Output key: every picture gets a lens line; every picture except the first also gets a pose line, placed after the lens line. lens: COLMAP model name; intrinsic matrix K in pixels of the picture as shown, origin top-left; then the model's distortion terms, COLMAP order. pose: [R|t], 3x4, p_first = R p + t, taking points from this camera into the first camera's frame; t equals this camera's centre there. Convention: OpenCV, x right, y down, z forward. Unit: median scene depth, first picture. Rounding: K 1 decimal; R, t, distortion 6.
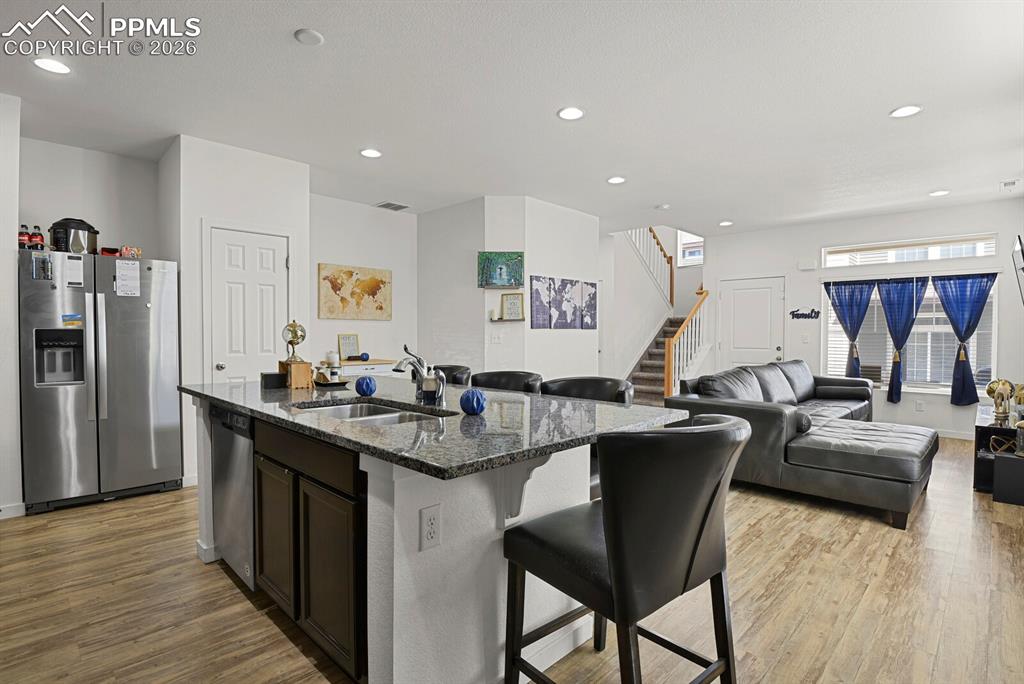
lens RADIAL K [[500.4, 0, 522.8], [0, 500.4, 348.6], [0, 0, 1]] dist [-0.025522, -0.003994]
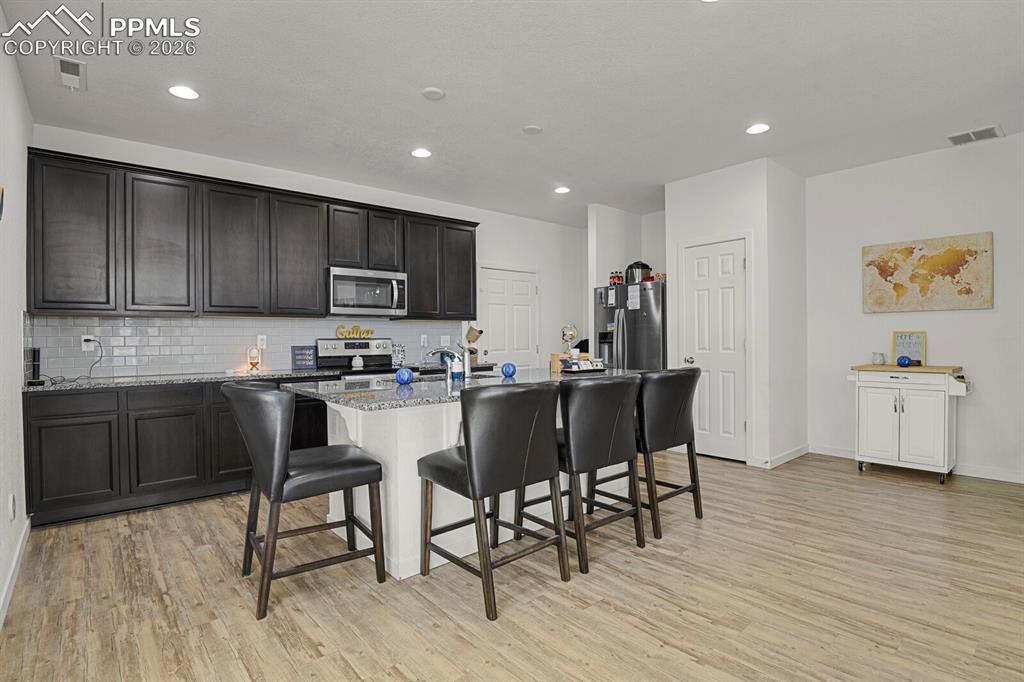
lens RADIAL K [[500.4, 0, 520.9], [0, 500.4, 337.7], [0, 0, 1]] dist [-0.025522, -0.003994]
pose [[-0.083973, -0.006604, -0.996446, 0.455839], [-0.020462, 0.999779, -0.004902, -0.004221], [0.996258, 0.019977, -0.084090, 0.497659]]
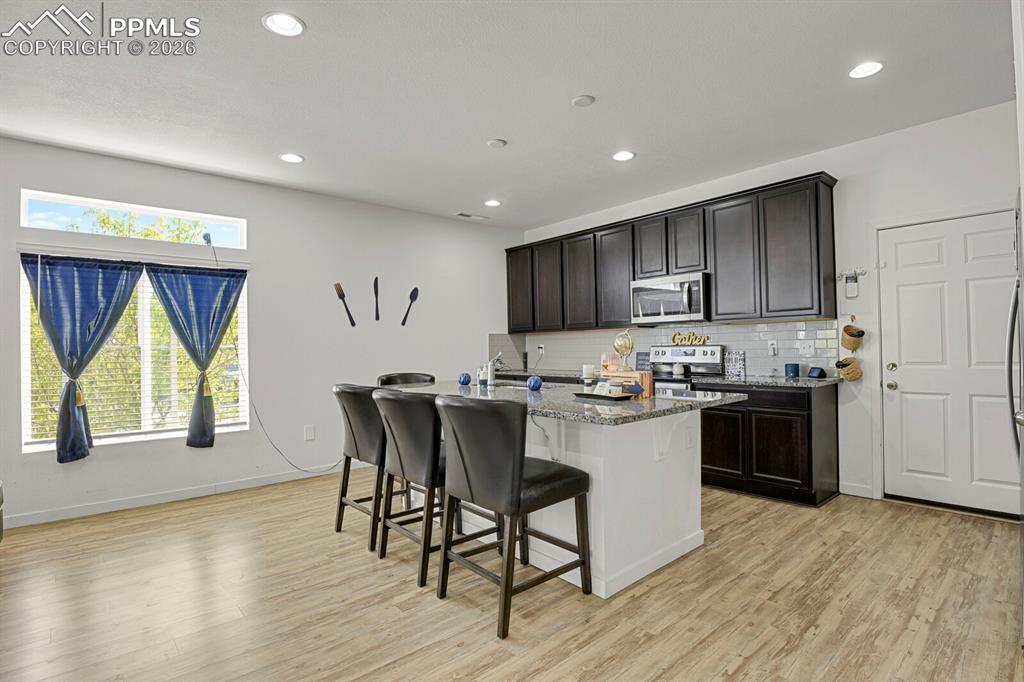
lens RADIAL K [[500.4, 0, 518.6], [0, 500.4, 344.8], [0, 0, 1]] dist [-0.025522, -0.003994]
pose [[-0.997141, 0.012954, 0.074444, -0.168503], [0.014752, 0.999611, 0.023658, -0.026658], [-0.074109, 0.024689, -0.996945, 1.010714]]
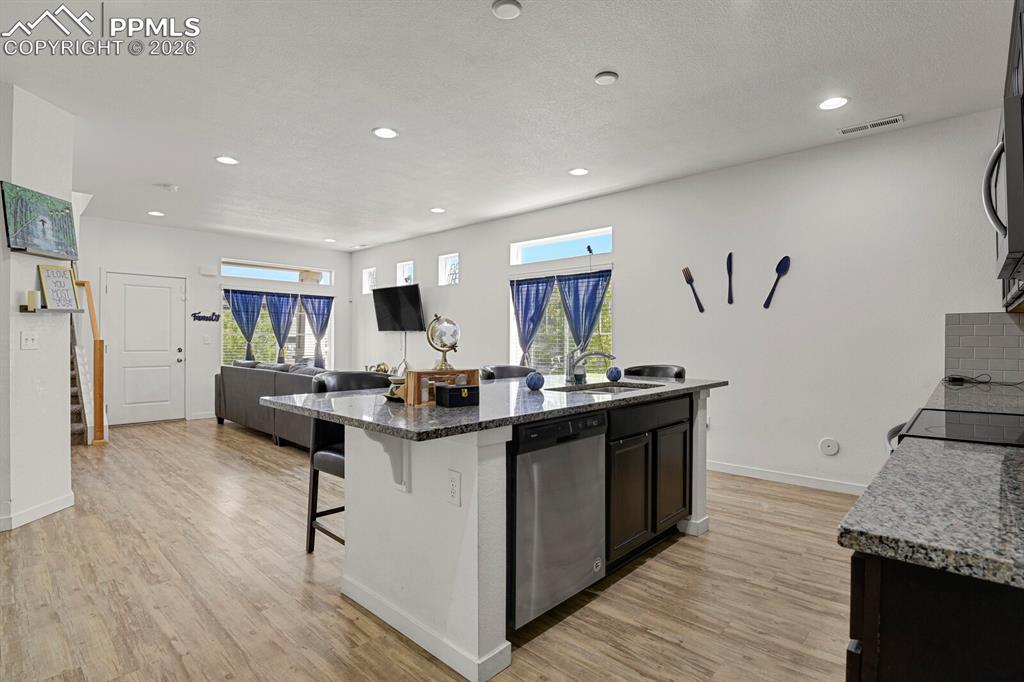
lens RADIAL K [[500.4, 0, 515.9], [0, 500.4, 338.4], [0, 0, 1]] dist [-0.025522, -0.003994]
pose [[-0.020732, -0.001214, 0.999784, -0.616031], [0.026965, 0.999635, 0.001773, -0.009939], [-0.999421, 0.026996, -0.020692, 0.458988]]
